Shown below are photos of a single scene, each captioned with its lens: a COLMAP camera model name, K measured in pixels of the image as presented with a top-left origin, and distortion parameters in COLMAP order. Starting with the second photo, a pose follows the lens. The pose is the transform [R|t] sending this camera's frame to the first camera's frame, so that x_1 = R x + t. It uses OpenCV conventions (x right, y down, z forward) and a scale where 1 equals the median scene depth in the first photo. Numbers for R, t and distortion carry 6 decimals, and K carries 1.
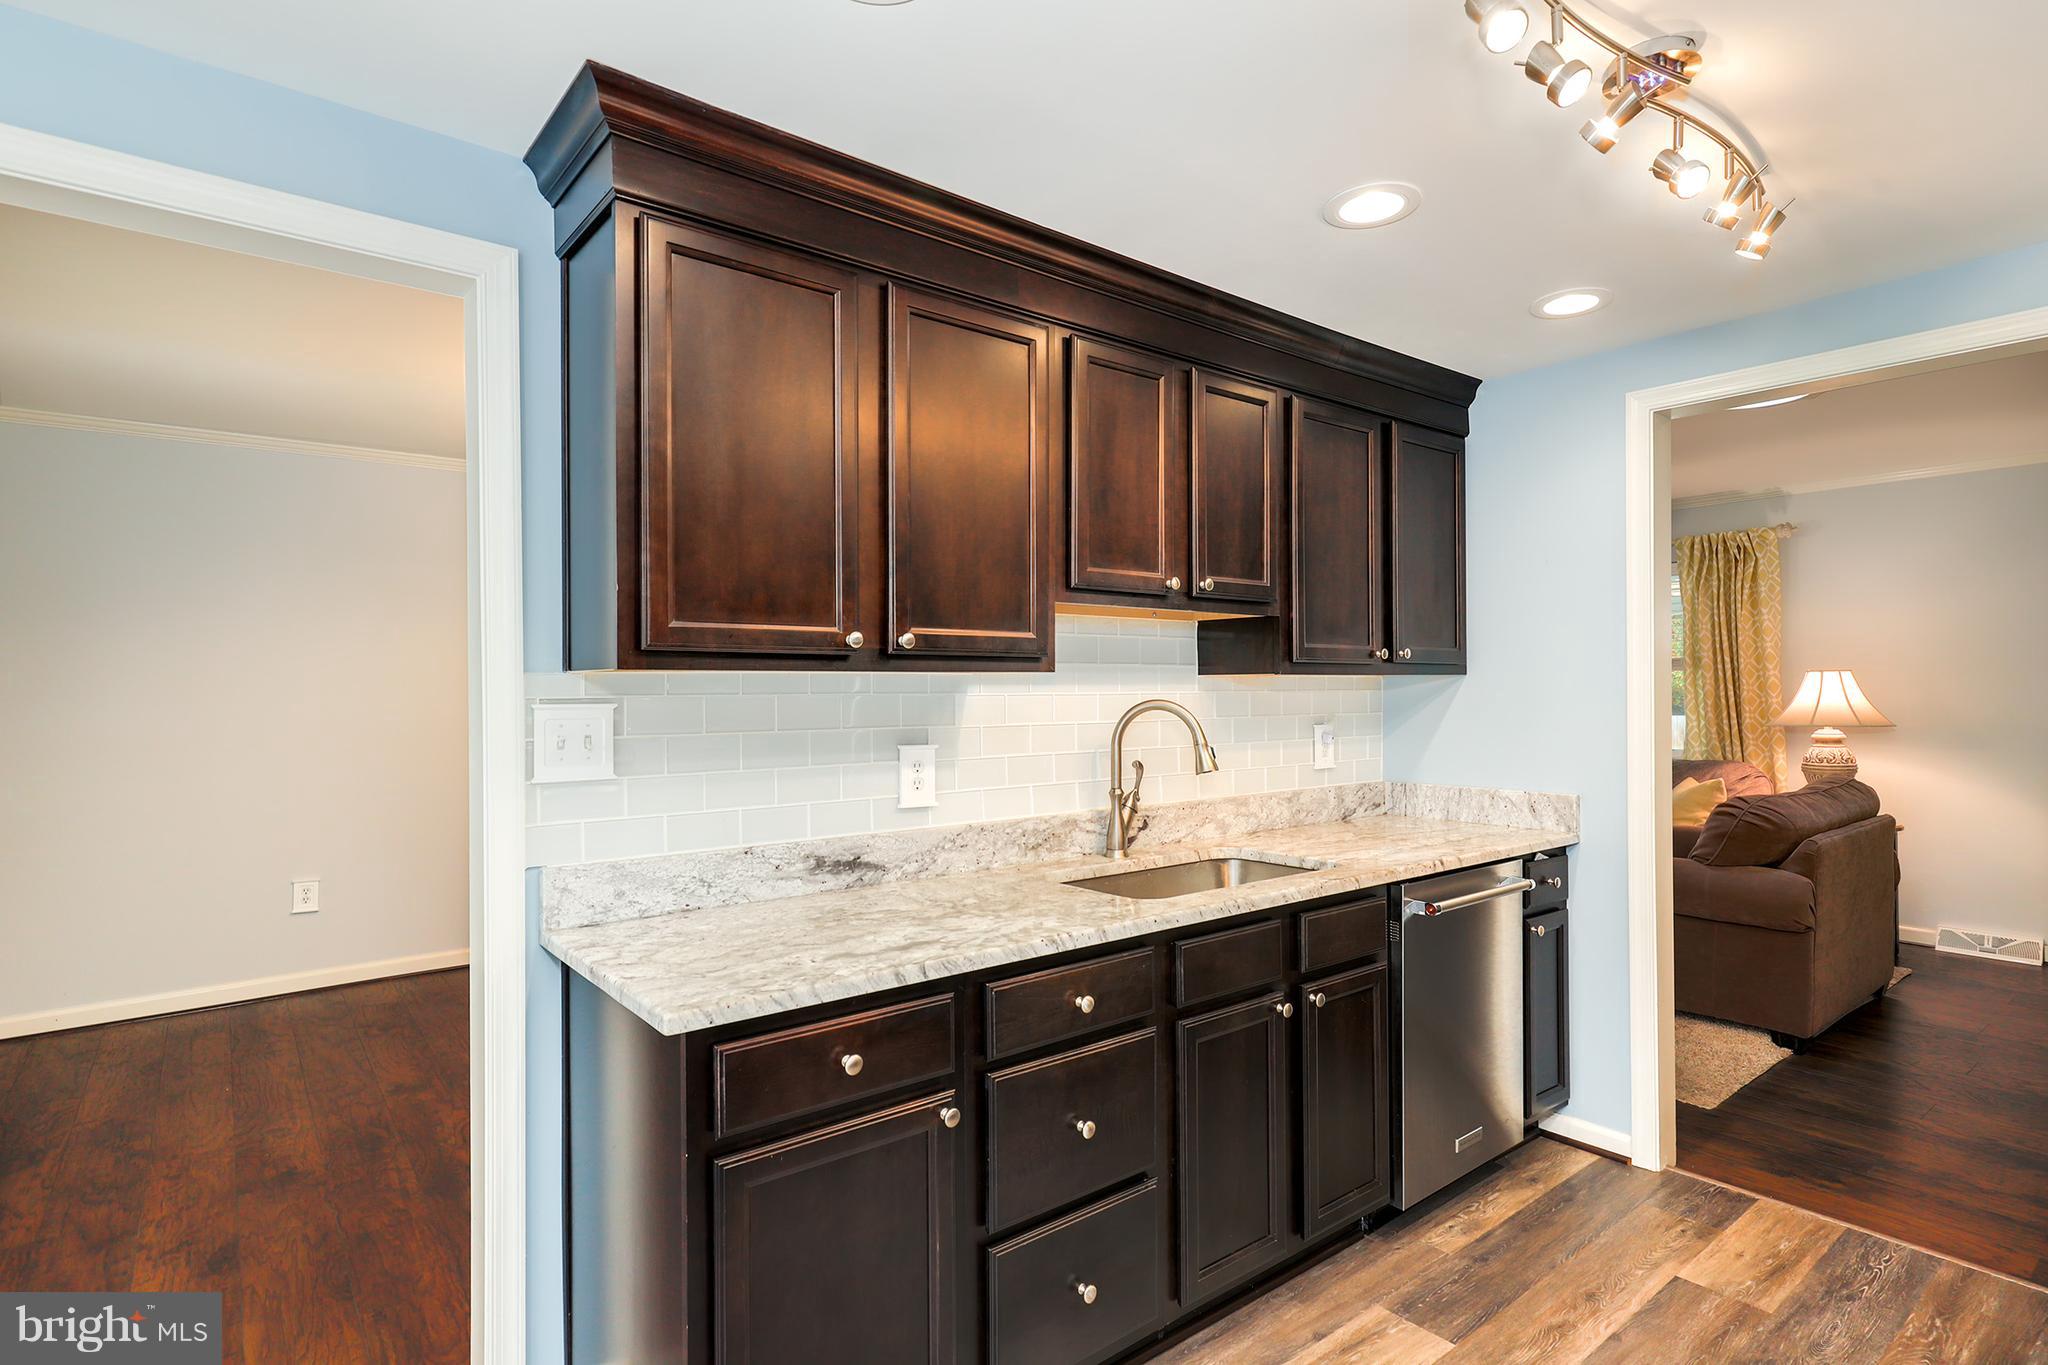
lens RADIAL K [[1036.8, 0, 1031.5], [0, 1036.8, 685.2], [0, 0, 1]] dist [0.002743, 0.001507]
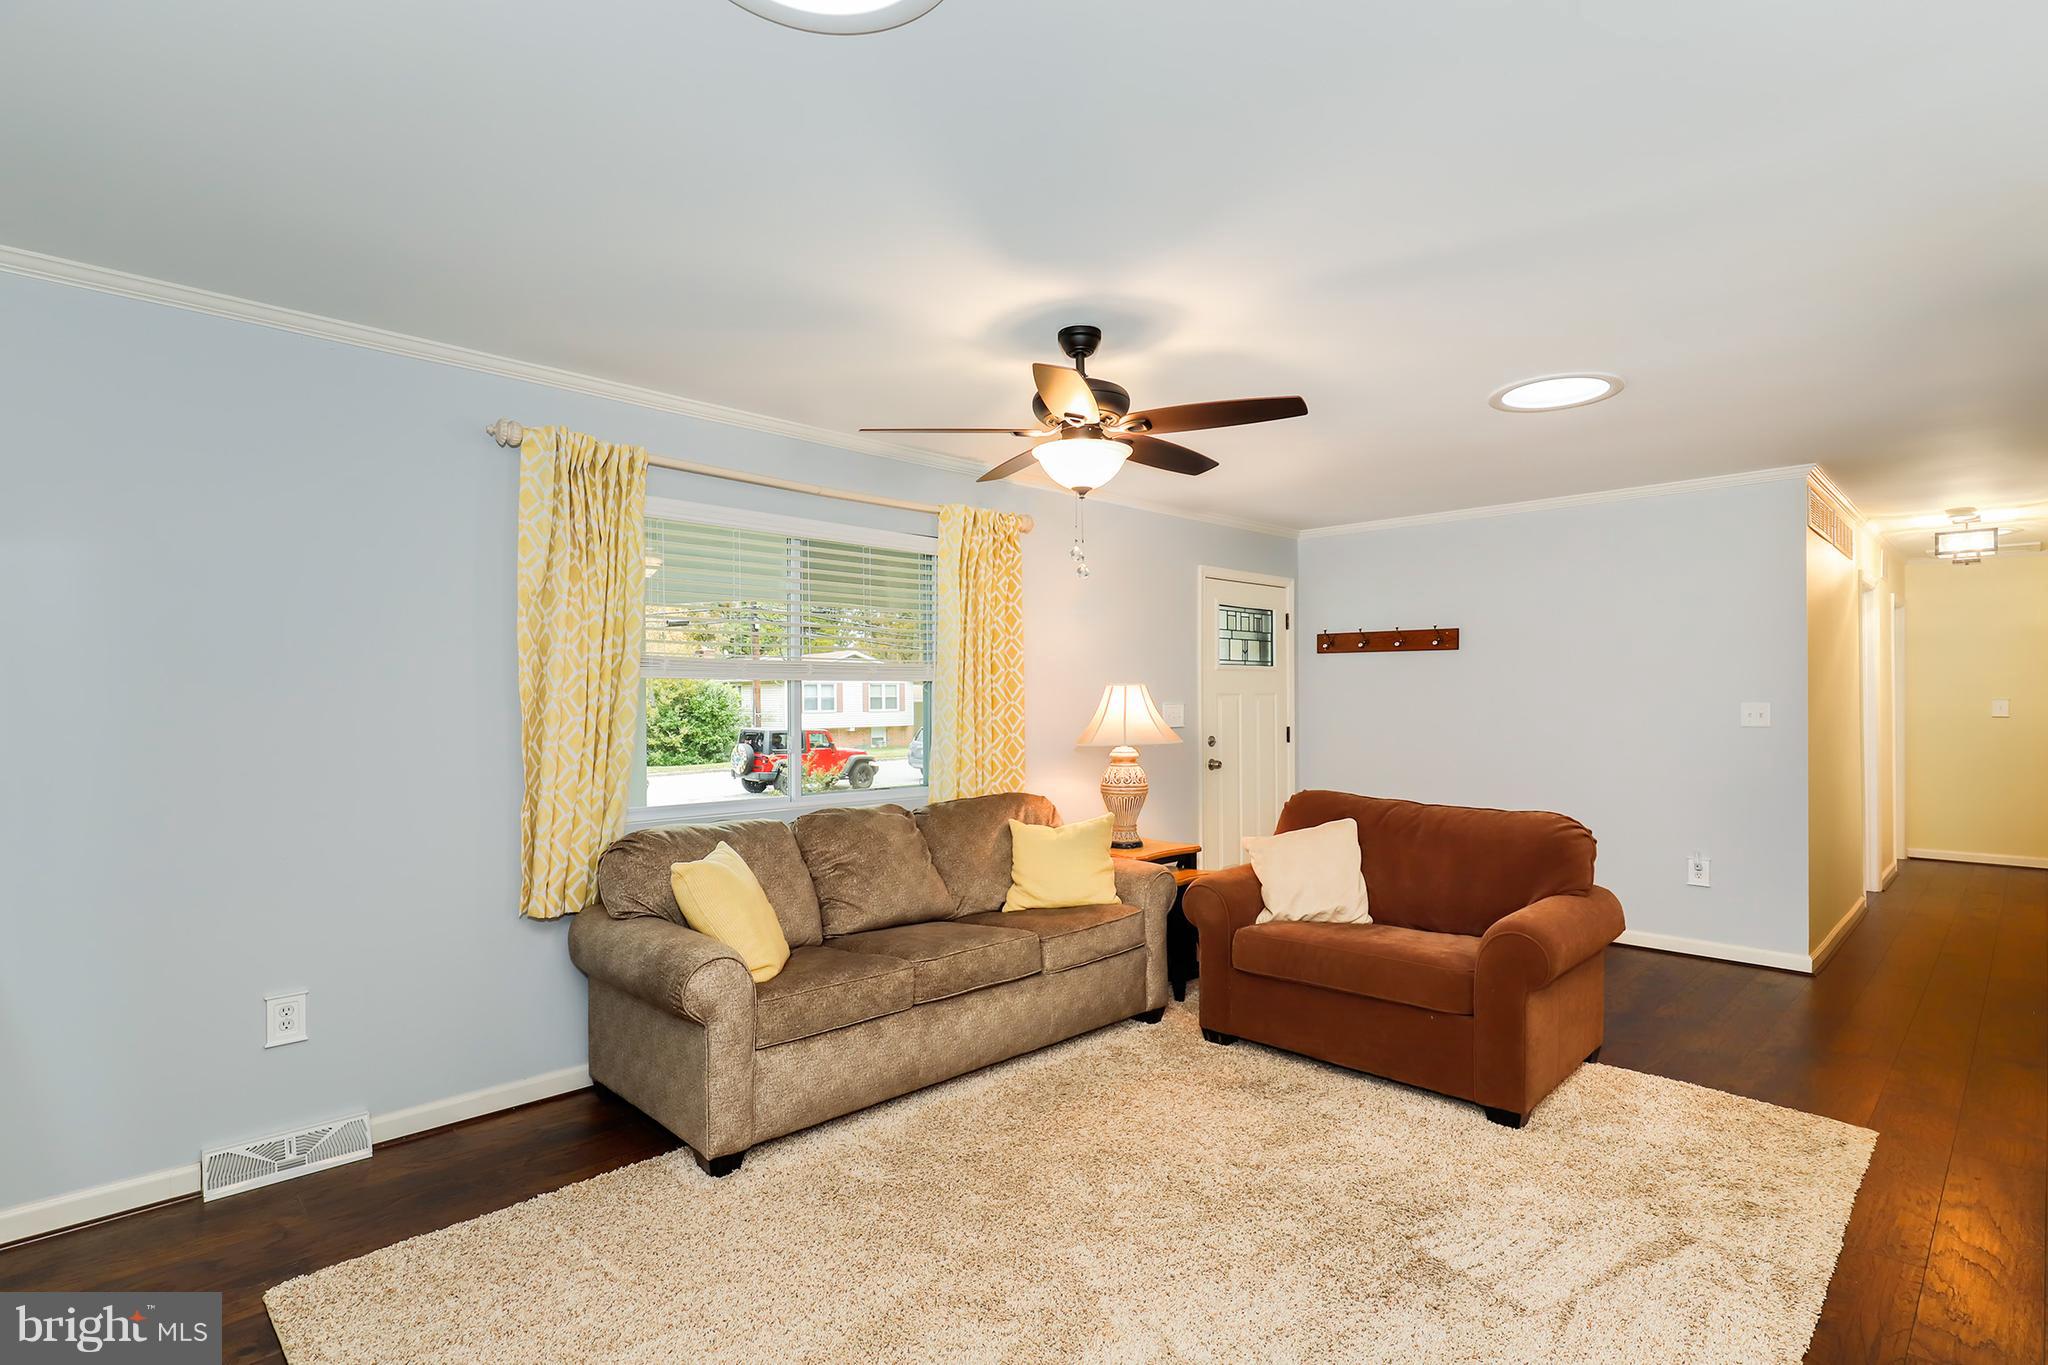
lens RADIAL K [[1036.8, 0, 1042.0], [0, 1036.8, 686.6], [0, 0, 1]] dist [0.002743, 0.001507]
pose [[-0.117847, 0.014864, 0.992921, -0.318830], [0.000281, 0.999888, -0.014935, 0.002468], [-0.993032, -0.001481, -0.117838, 2.452246]]
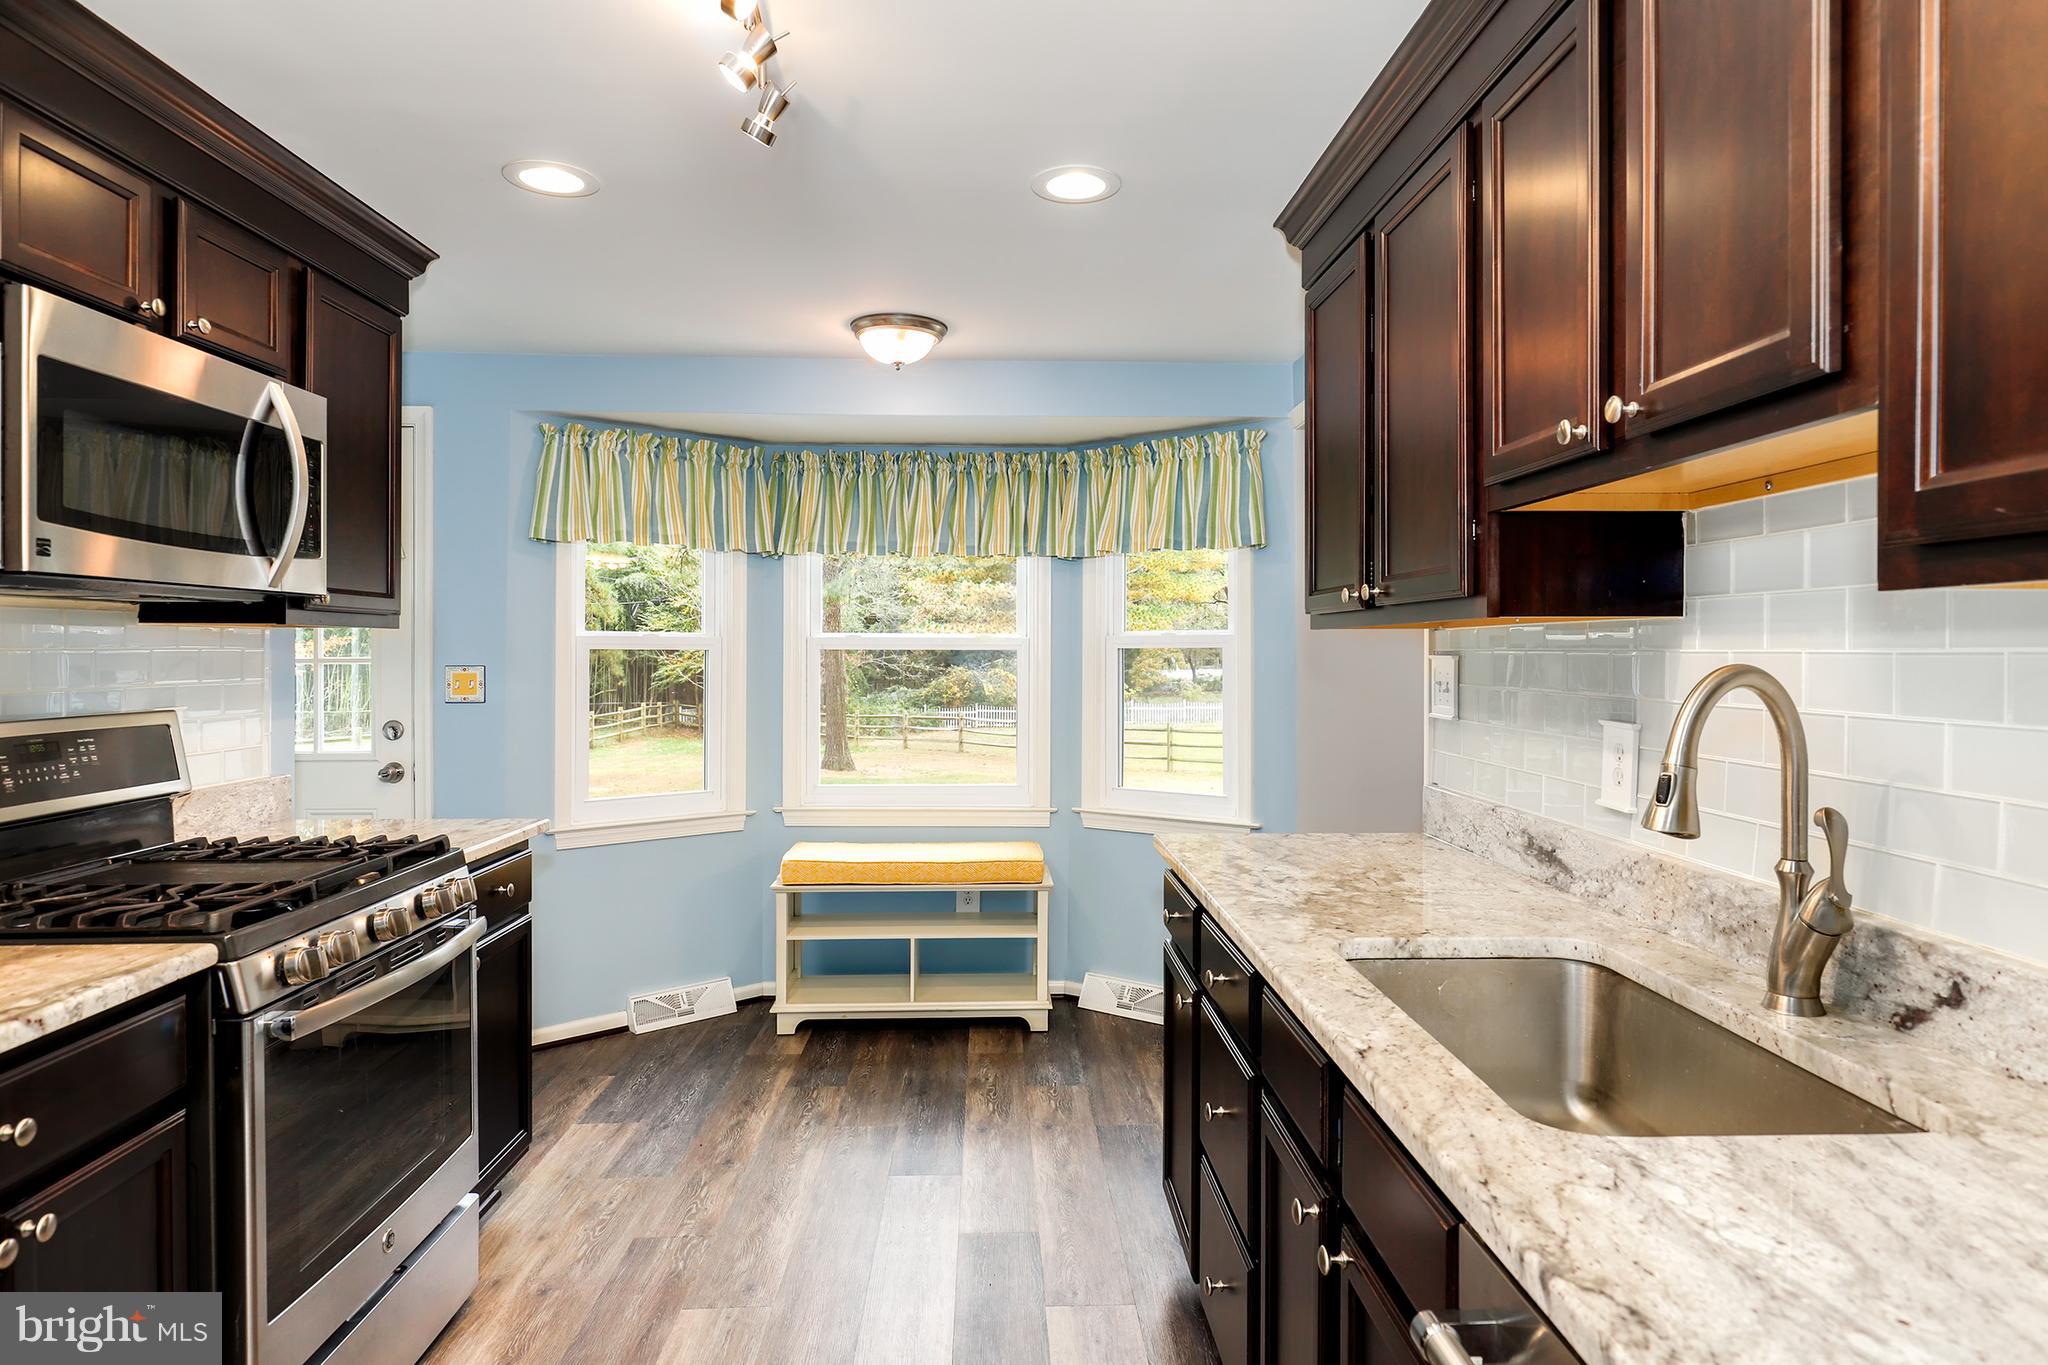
lens RADIAL K [[1202.4, 0, 1035.2], [0, 1202.4, 654.8], [0, 0, 1]] dist [0.000877, 0.000287]
pose [[-0.596344, 0.008177, -0.802687, 0.731640], [0.005788, 0.999966, 0.005886, 0.004519], [0.802708, -0.001136, -0.596371, 1.089162]]
